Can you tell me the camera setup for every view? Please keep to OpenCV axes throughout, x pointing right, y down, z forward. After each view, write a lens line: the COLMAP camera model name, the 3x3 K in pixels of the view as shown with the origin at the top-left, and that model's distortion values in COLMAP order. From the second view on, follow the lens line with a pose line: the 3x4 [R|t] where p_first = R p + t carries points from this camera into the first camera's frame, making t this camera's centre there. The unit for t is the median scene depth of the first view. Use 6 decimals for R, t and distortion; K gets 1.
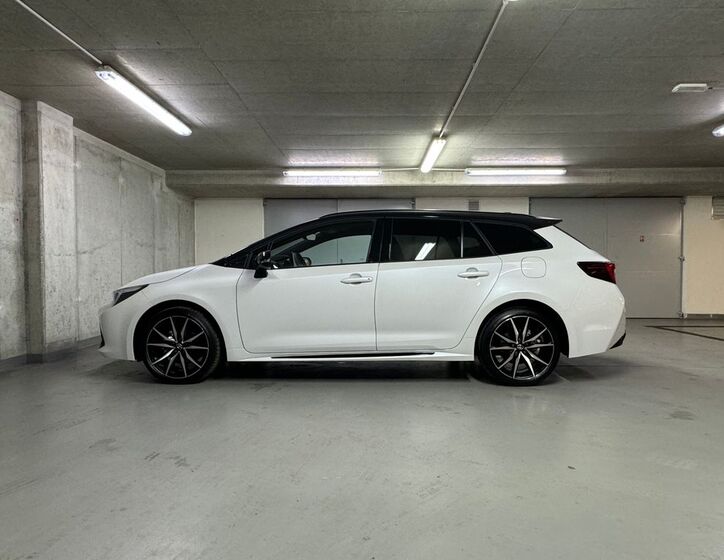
lens RADIAL K [[442.7, 0, 363.9], [0, 442.7, 278.0], [0, 0, 1]] dist [-0.003953, 0.002823]
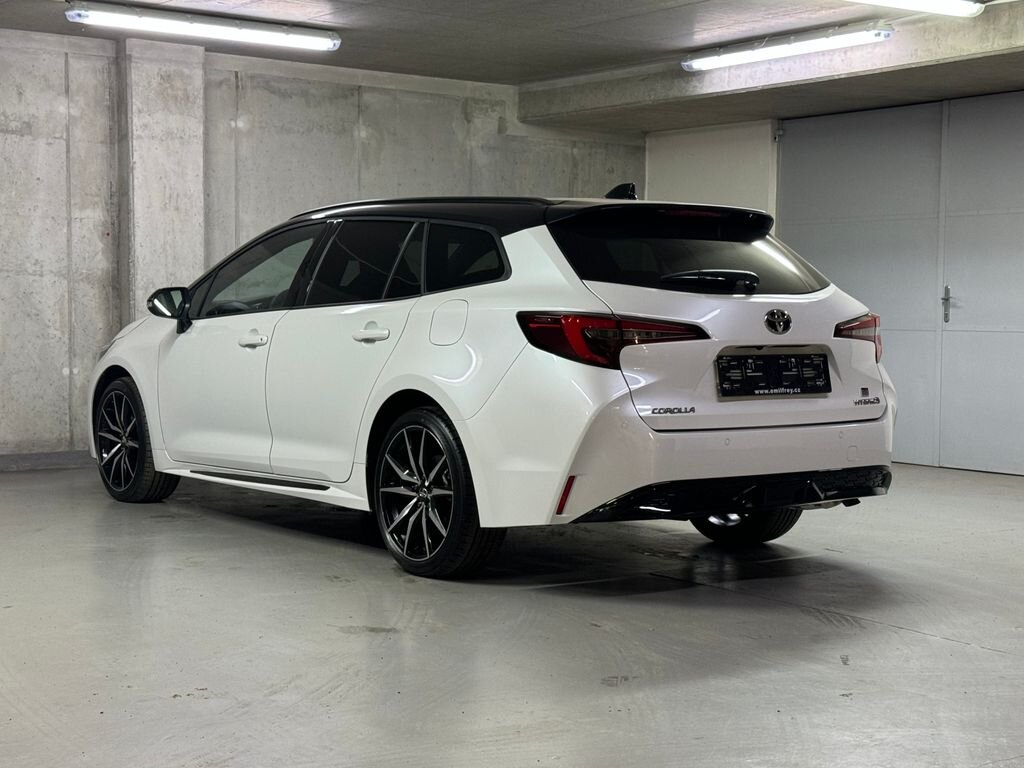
lens RADIAL K [[1667.4, 0, 507.5], [0, 1667.4, 391.2], [0, 0, 1]] dist [0.144308, 0.000000]
pose [[0.600302, 0.048153, -0.798322, 1.360795], [-0.024740, 0.998826, 0.041643, -0.020132], [0.799391, -0.005248, 0.600789, 0.009036]]
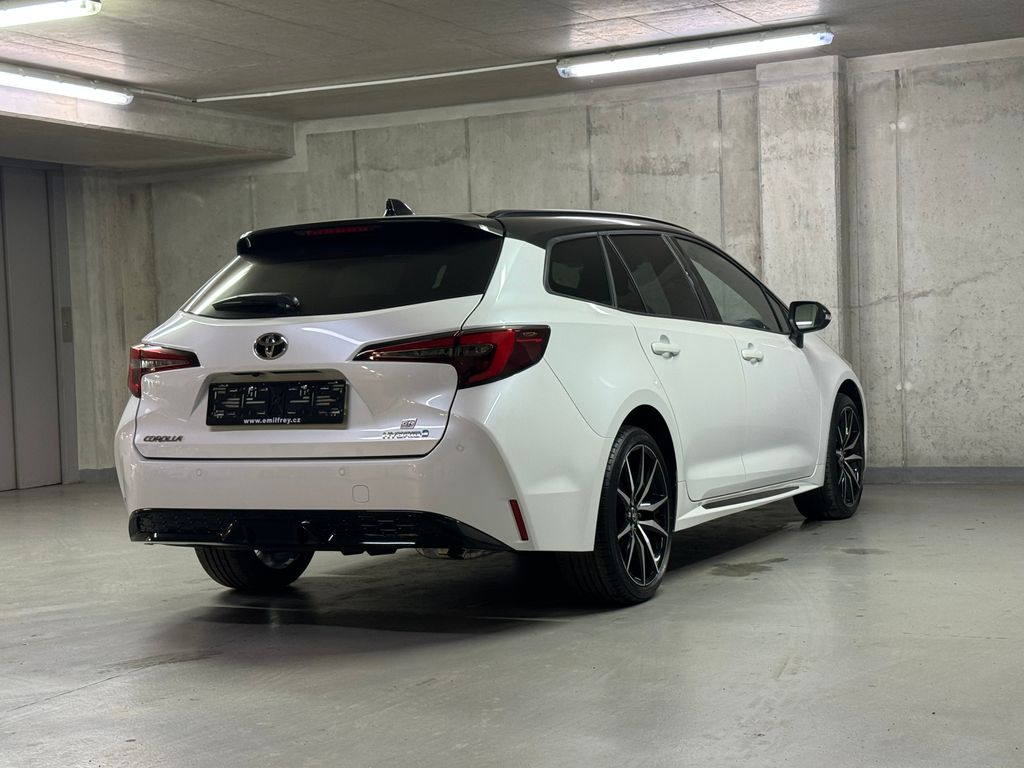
lens RADIAL K [[1667.4, 0, 511.6], [0, 1667.4, 384.7], [0, 0, 1]] dist [0.144308, 0.000000]
pose [[-0.435207, 0.040101, -0.899437, 1.451039], [0.020543, 0.999190, 0.034609, -0.034800], [0.900096, -0.003415, -0.435678, 1.588558]]
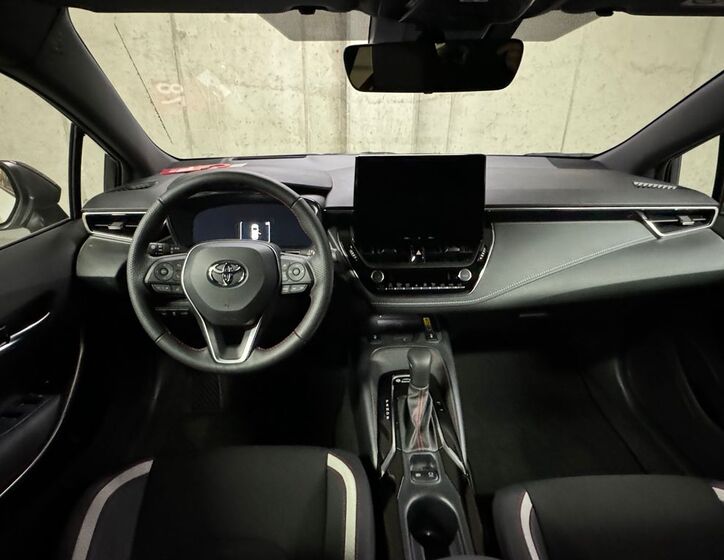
lens RADIAL K [[442.7, 0, 351.0], [0, 442.7, 269.5], [0, 0, 1]] dist [-0.003953, 0.002823]
pose [[0.044127, 0.399078, -0.915854, 0.039731], [-0.023048, 0.916910, 0.398428, -0.084196], [0.998760, 0.003527, 0.049659, 0.901523]]
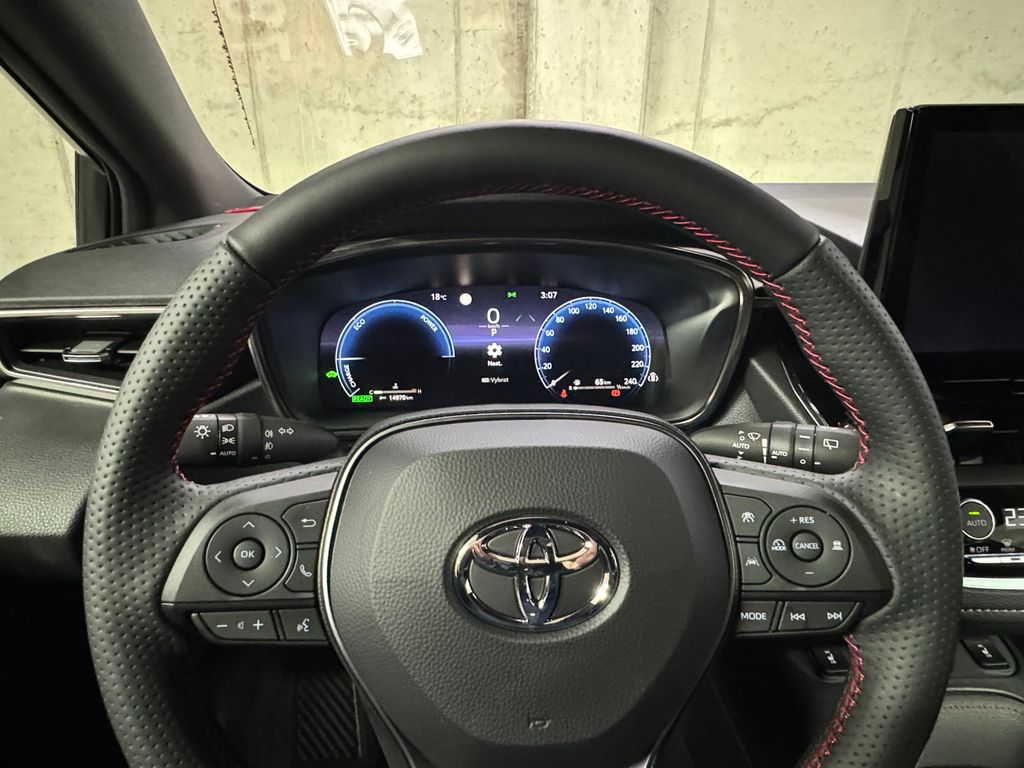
lens RADIAL K [[602.8, 0, 487.0], [0, 602.8, 377.7], [0, 0, 1]] dist [-0.003224, 0.000650]
pose [[0.056256, 0.371964, -0.926541, -0.078680], [-0.019894, 0.928244, 0.371440, -0.047547], [0.998218, -0.002463, 0.059619, 0.854497]]
